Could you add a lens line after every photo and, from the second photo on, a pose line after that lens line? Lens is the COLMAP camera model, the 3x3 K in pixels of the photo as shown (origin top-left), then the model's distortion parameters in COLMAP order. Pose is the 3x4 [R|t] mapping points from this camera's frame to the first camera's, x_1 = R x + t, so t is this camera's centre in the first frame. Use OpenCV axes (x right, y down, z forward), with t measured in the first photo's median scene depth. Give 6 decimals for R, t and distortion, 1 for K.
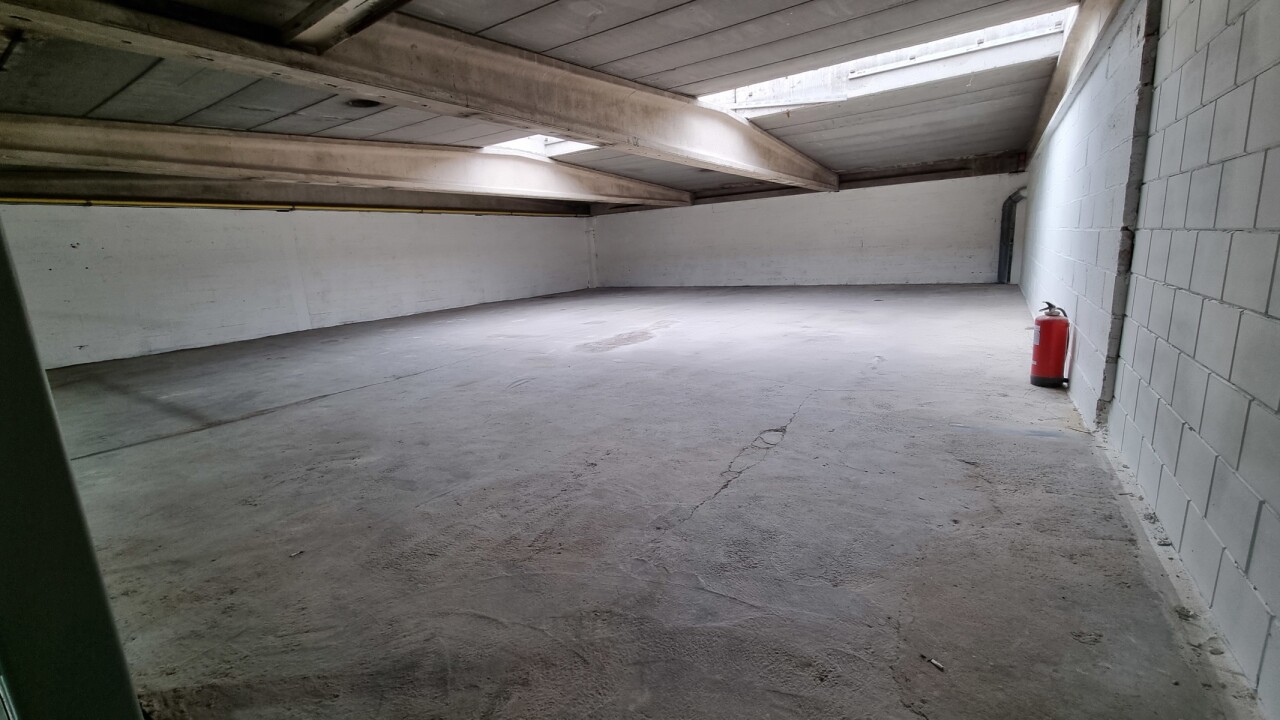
lens RADIAL K [[520.6, 0, 635.7], [0, 520.6, 353.1], [0, 0, 1]] dist [0.005297, -0.003697]
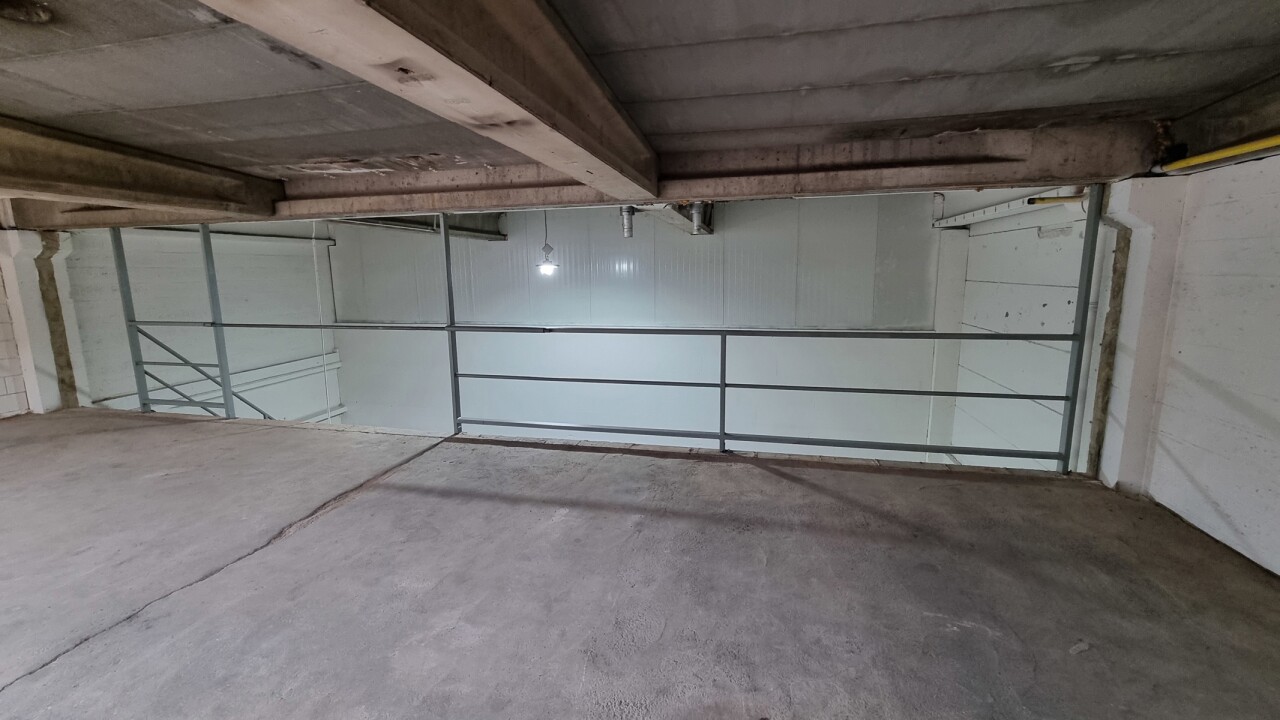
lens RADIAL K [[520.6, 0, 635.7], [0, 520.6, 353.1], [0, 0, 1]] dist [0.005297, -0.003697]
pose [[-0.934033, 0.124121, -0.334926, -0.981874], [-0.003666, 0.934300, 0.356468, -0.448878], [0.357167, 0.334181, -0.872213, 1.949370]]
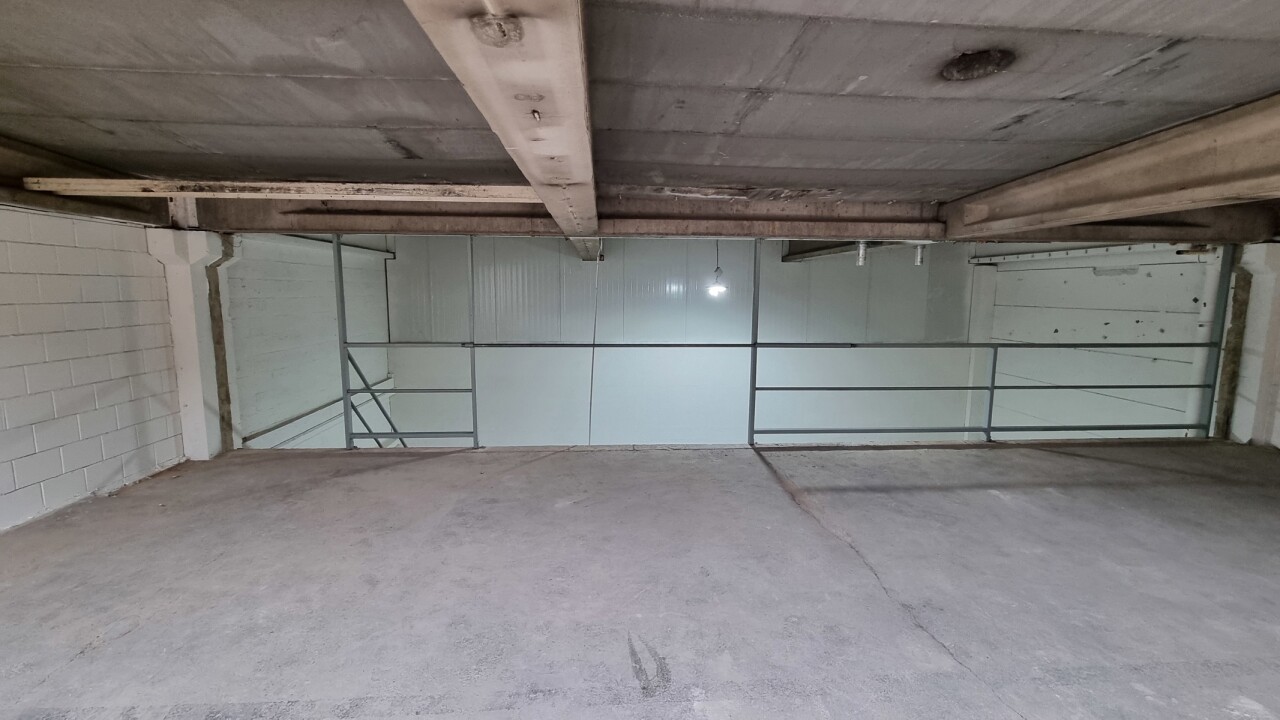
lens RADIAL K [[520.6, 0, 635.7], [0, 520.6, 353.1], [0, 0, 1]] dist [0.005297, -0.003697]
pose [[-0.790234, 0.125645, -0.599787, 0.046766], [-0.082006, 0.948270, 0.306691, -0.424170], [0.607294, 0.291544, -0.739051, 1.494817]]
